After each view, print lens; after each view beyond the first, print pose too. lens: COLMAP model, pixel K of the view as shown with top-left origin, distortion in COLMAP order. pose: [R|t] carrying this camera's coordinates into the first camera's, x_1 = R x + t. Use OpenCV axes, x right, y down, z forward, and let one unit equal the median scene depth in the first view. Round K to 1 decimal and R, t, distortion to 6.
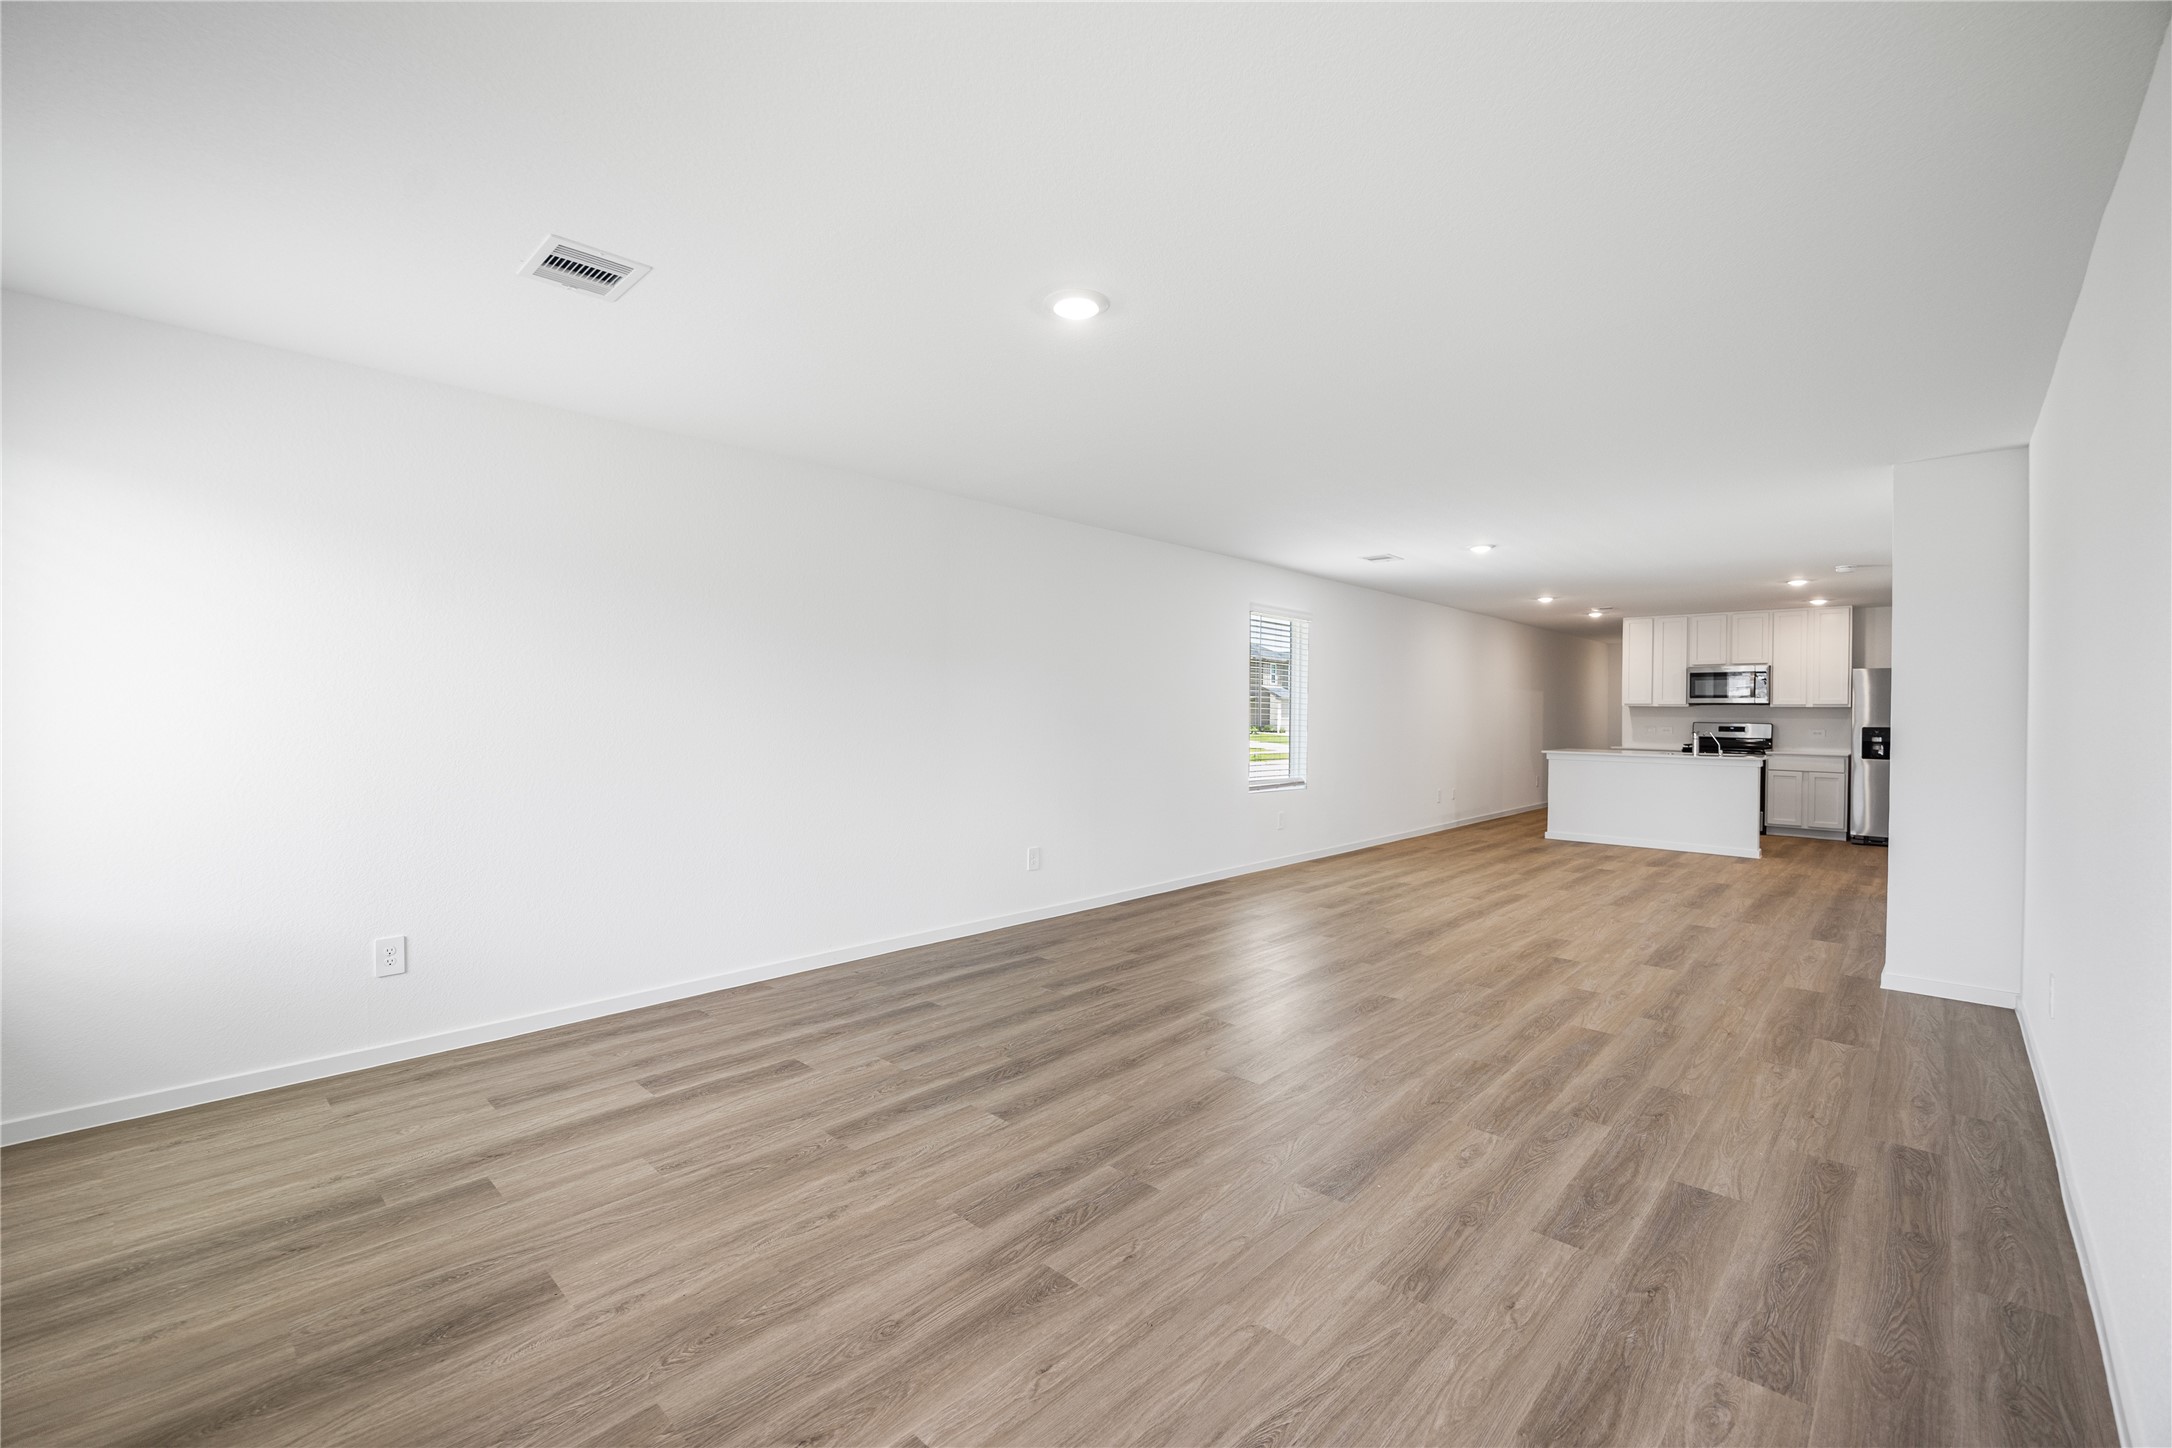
lens RADIAL K [[908.4, 0, 1080.9], [0, 908.4, 718.1], [0, 0, 1]] dist [-0.012253, 0.000309]
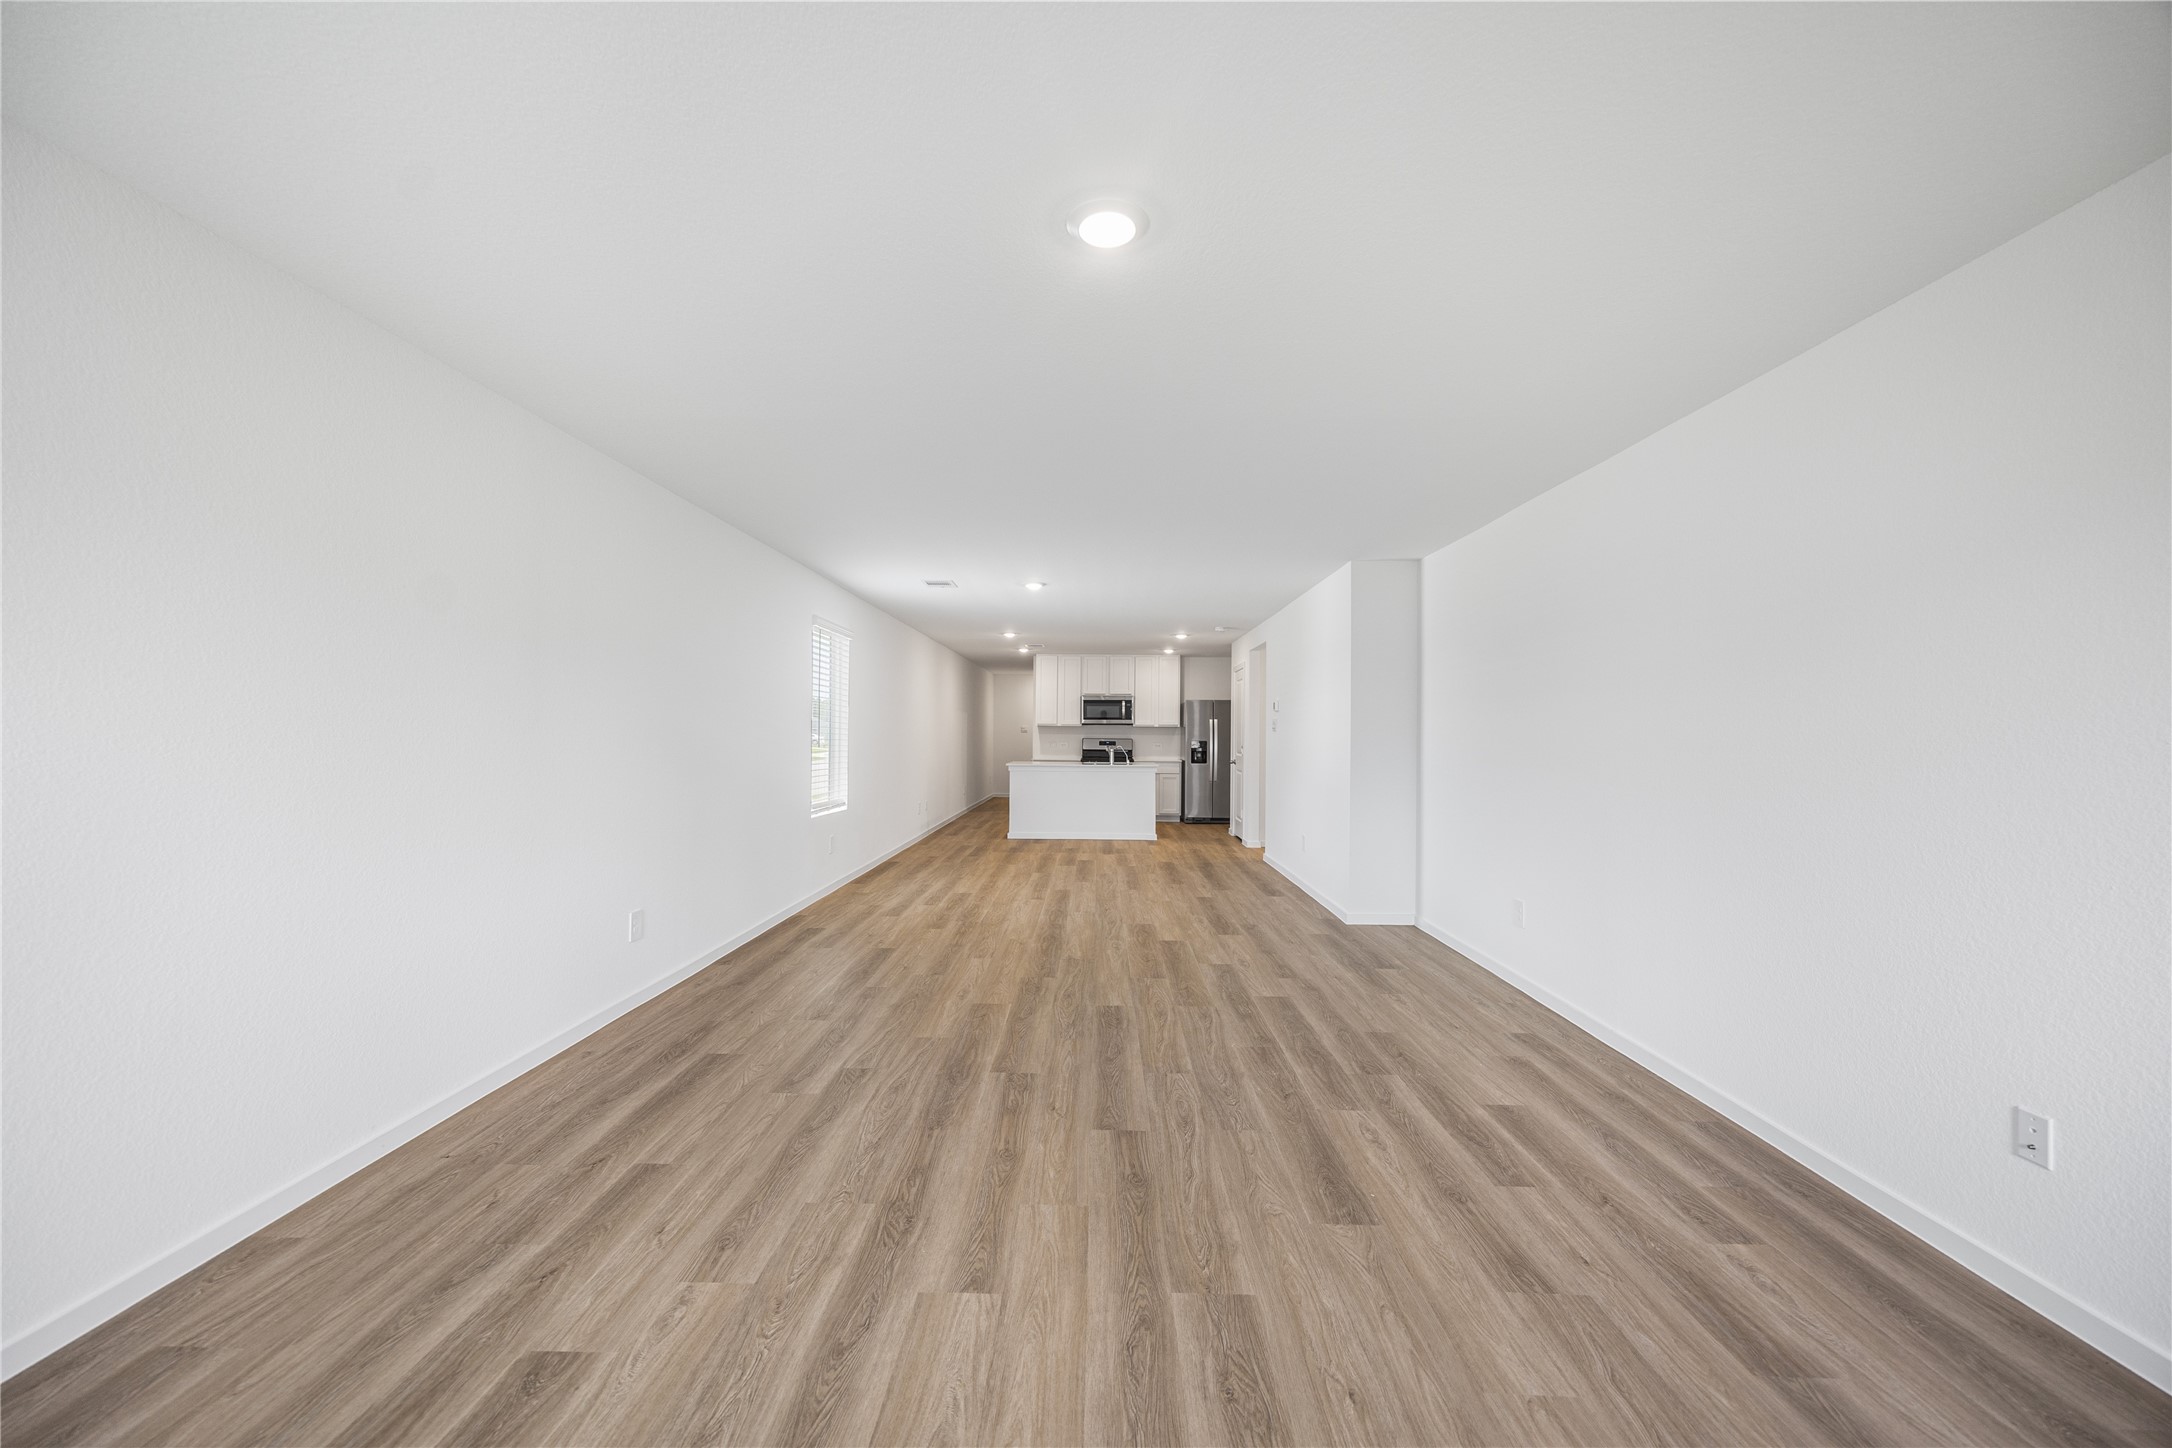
lens RADIAL K [[837.4, 0, 1080.1], [0, 837.4, 729.3], [0, 0, 1]] dist [0.001554, 0.000117]
pose [[0.740473, 0.000135, 0.672086, -0.385860], [0.004322, 0.999978, -0.004962, -0.006960], [-0.672072, 0.006579, 0.740457, 0.354378]]
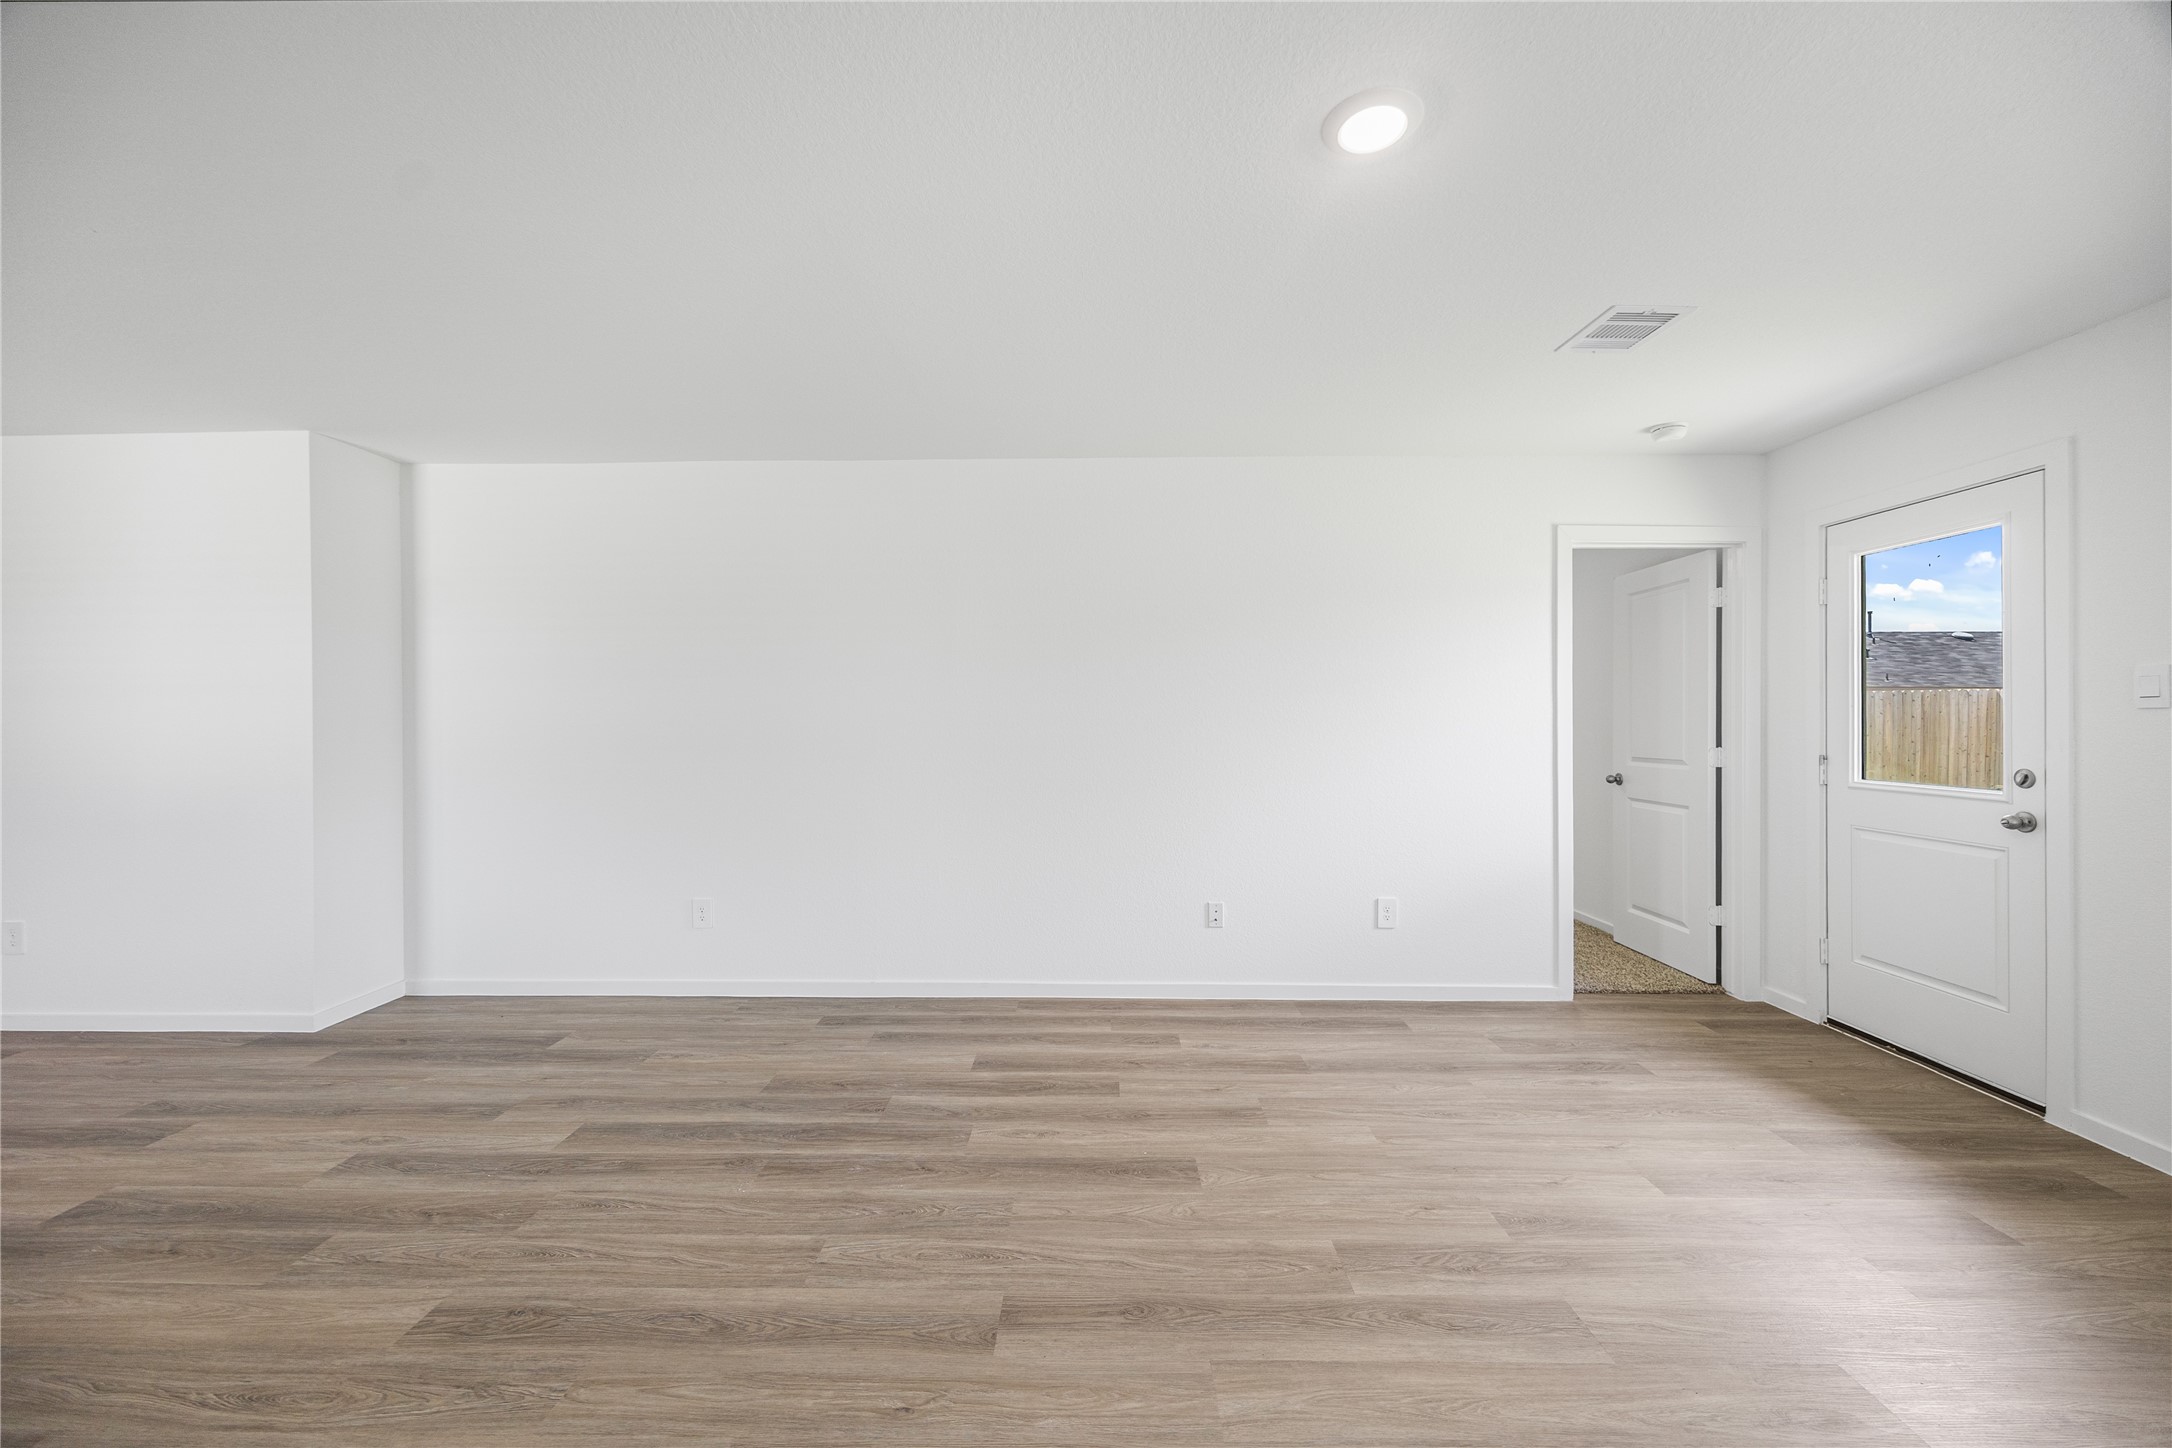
lens RADIAL K [[830.4, 0, 1085.9], [0, 830.4, 728.6], [0, 0, 1]] dist [0.000738, 0.000131]
pose [[-0.678023, -0.017052, 0.734843, -0.240679], [0.002377, 0.999675, 0.025391, -0.013399], [-0.735037, 0.018962, -0.677762, 1.188383]]
